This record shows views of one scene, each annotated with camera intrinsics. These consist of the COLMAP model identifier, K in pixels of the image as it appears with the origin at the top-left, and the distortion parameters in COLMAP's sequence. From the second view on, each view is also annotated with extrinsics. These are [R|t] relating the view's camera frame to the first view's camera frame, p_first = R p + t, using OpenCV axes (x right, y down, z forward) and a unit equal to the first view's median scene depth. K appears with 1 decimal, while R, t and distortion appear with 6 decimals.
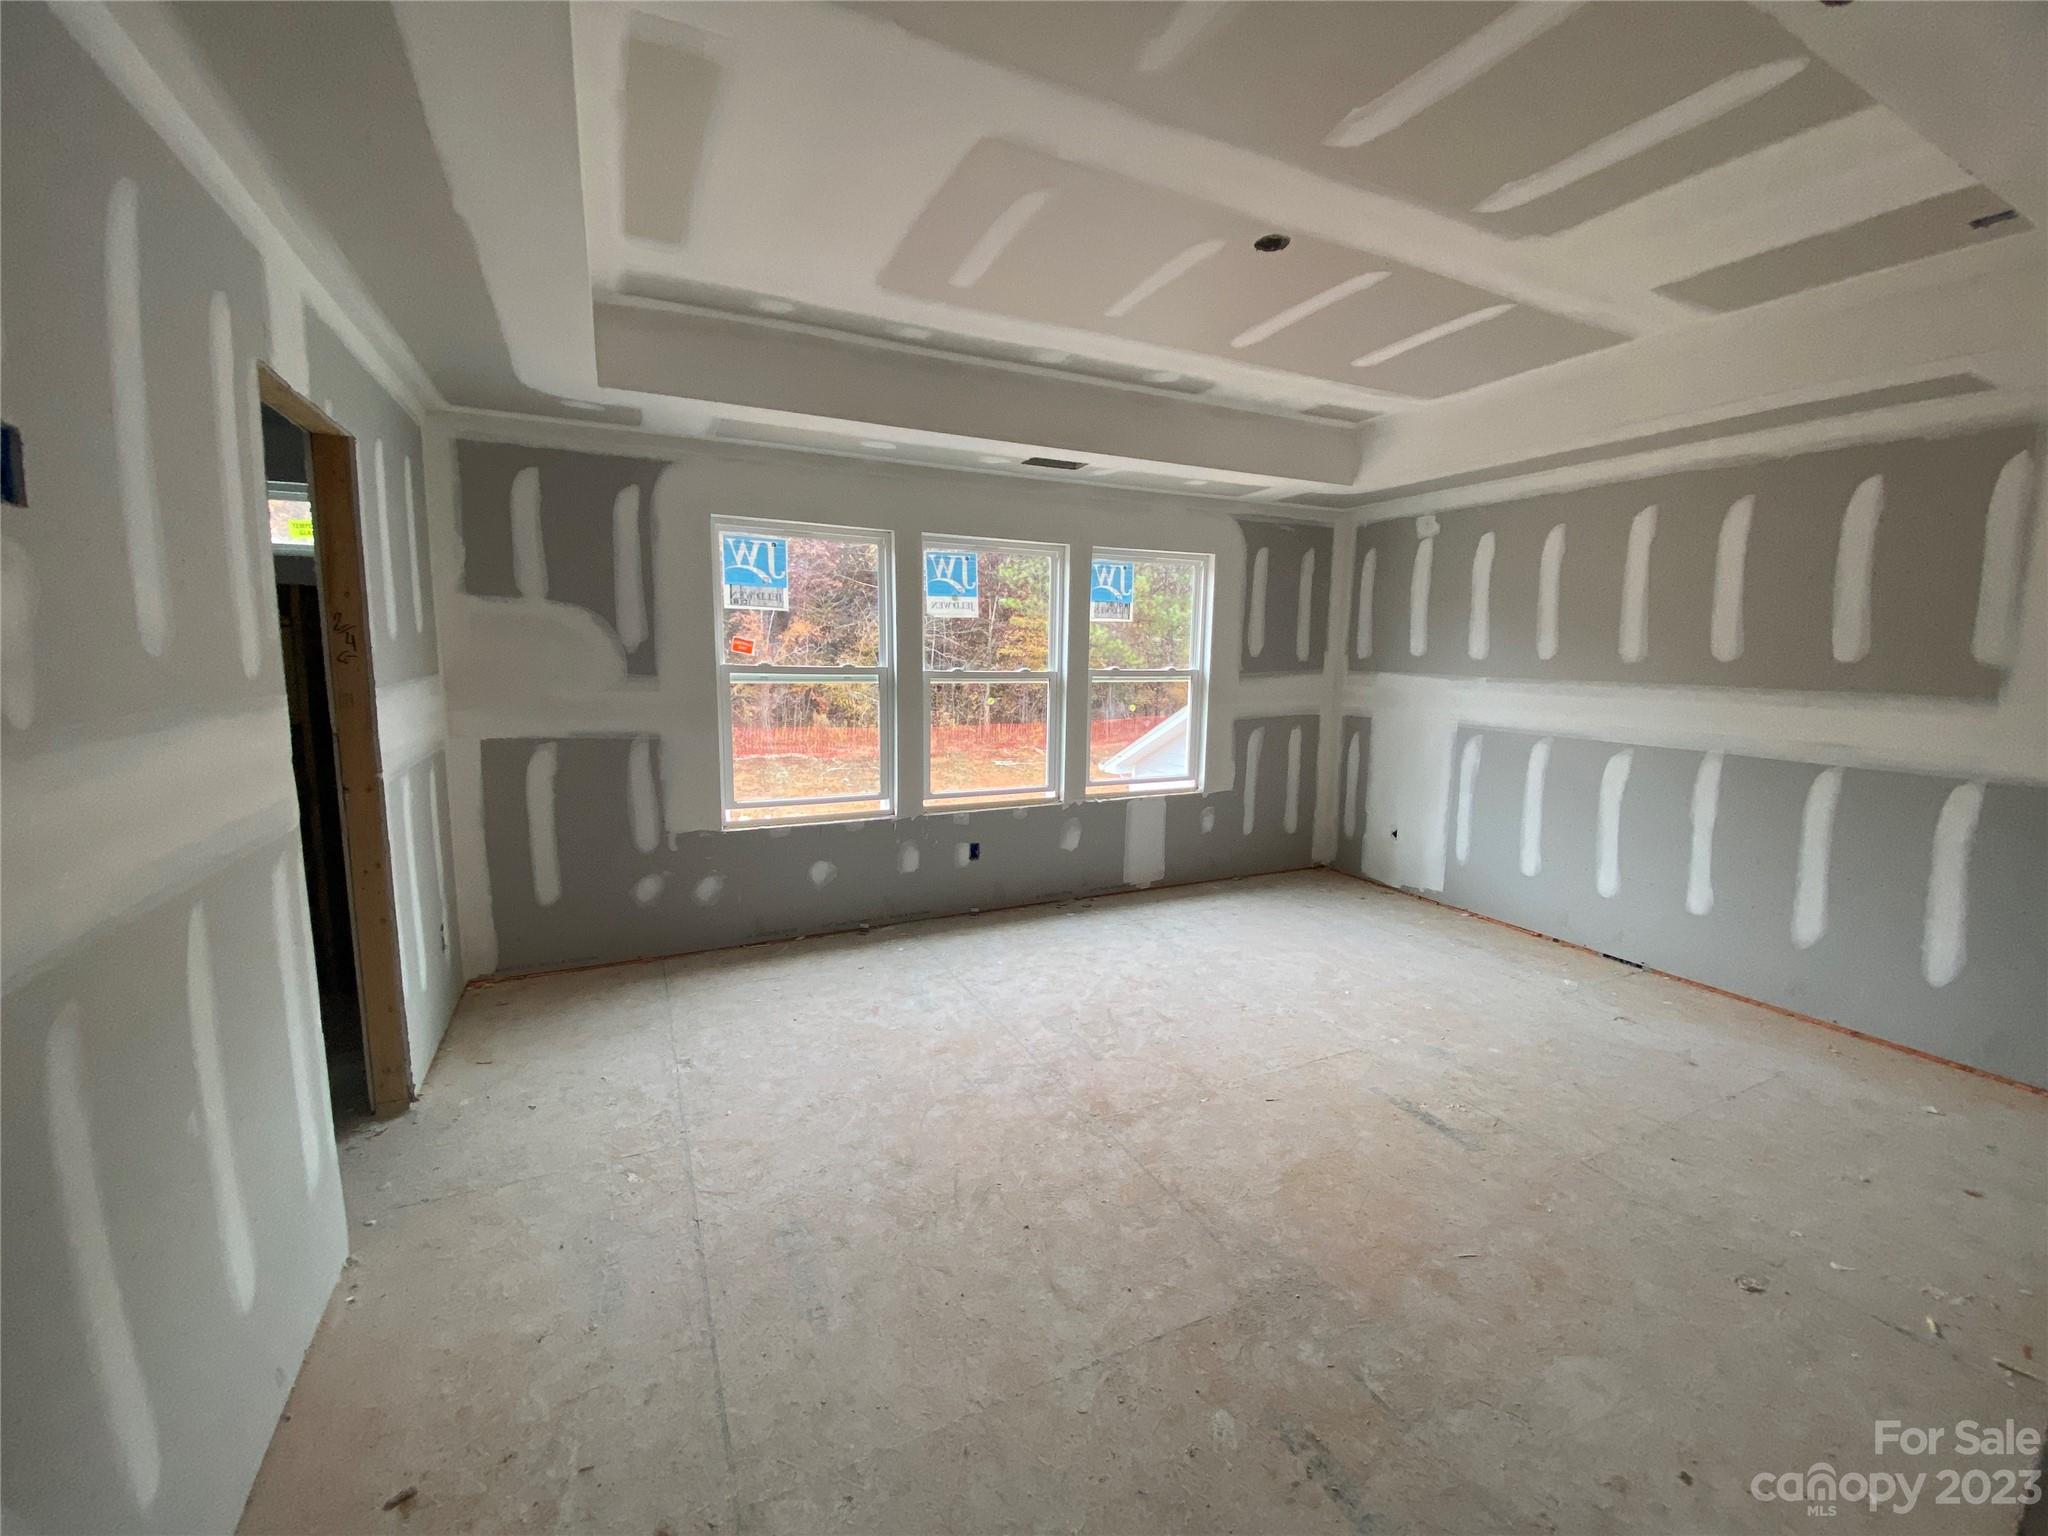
lens RADIAL K [[816.7, 0, 1005.1], [0, 816.7, 756.6], [0, 0, 1]] dist [0.002266, -0.000024]
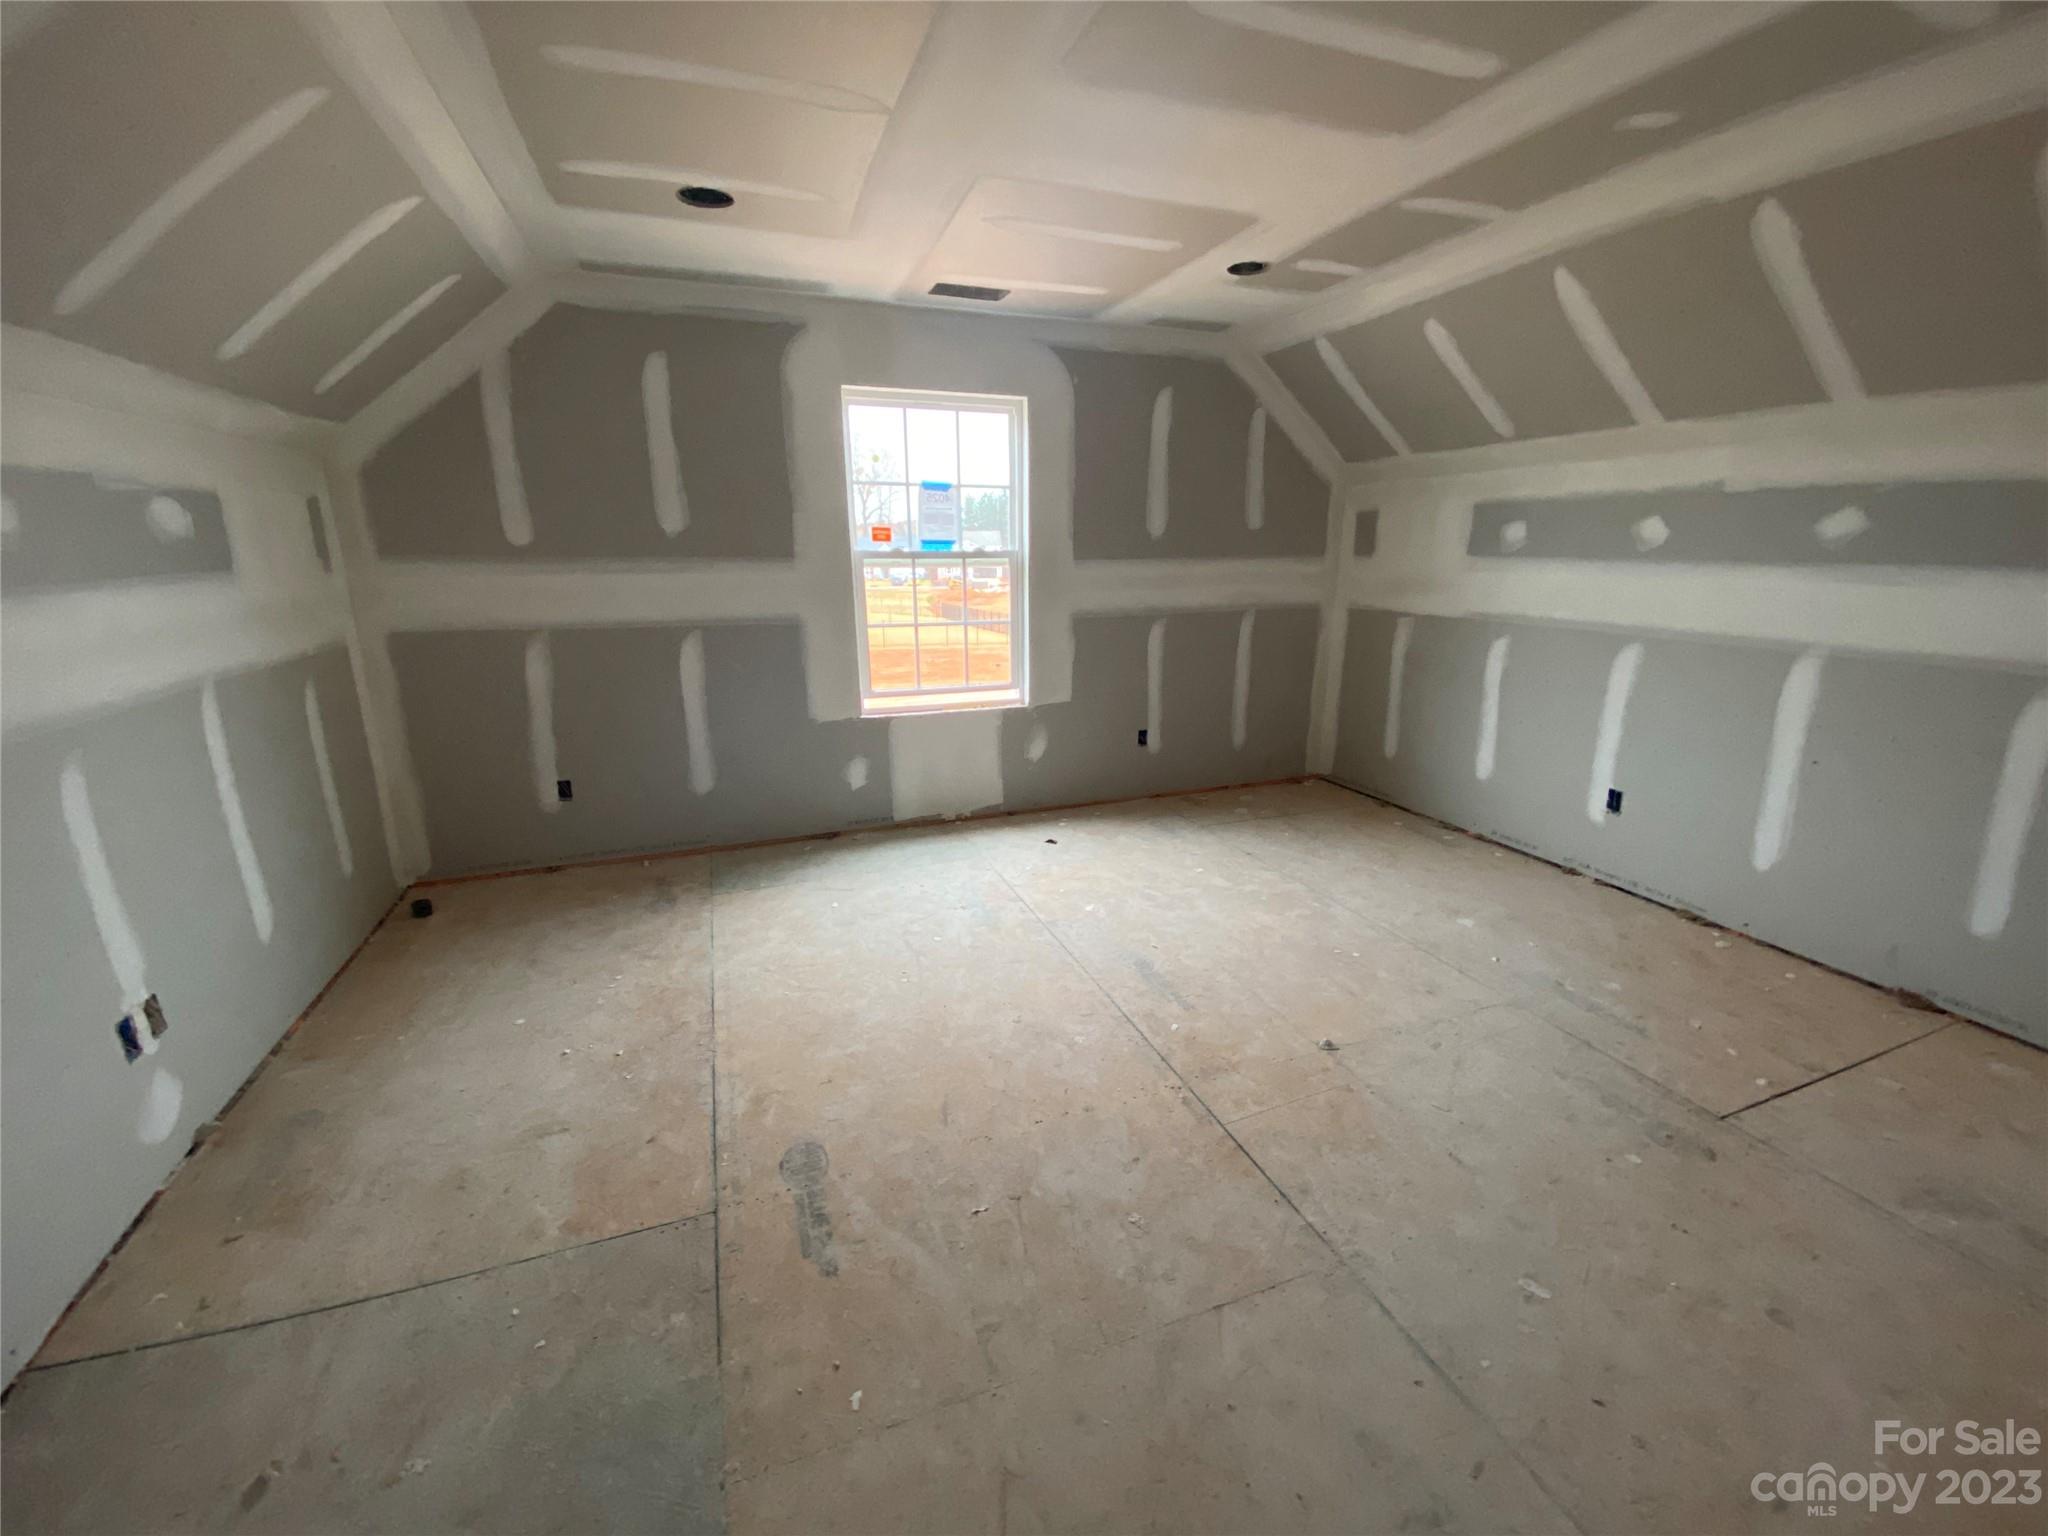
lens RADIAL K [[864.3, 0, 1041.8], [0, 864.3, 780.4], [0, 0, 1]] dist [0.016254, -0.000184]
pose [[0.997455, 0.016447, -0.069381, 0.306330], [-0.005781, 0.988485, 0.151206, -0.012840], [0.071068, -0.150420, 0.986064, 0.120206]]
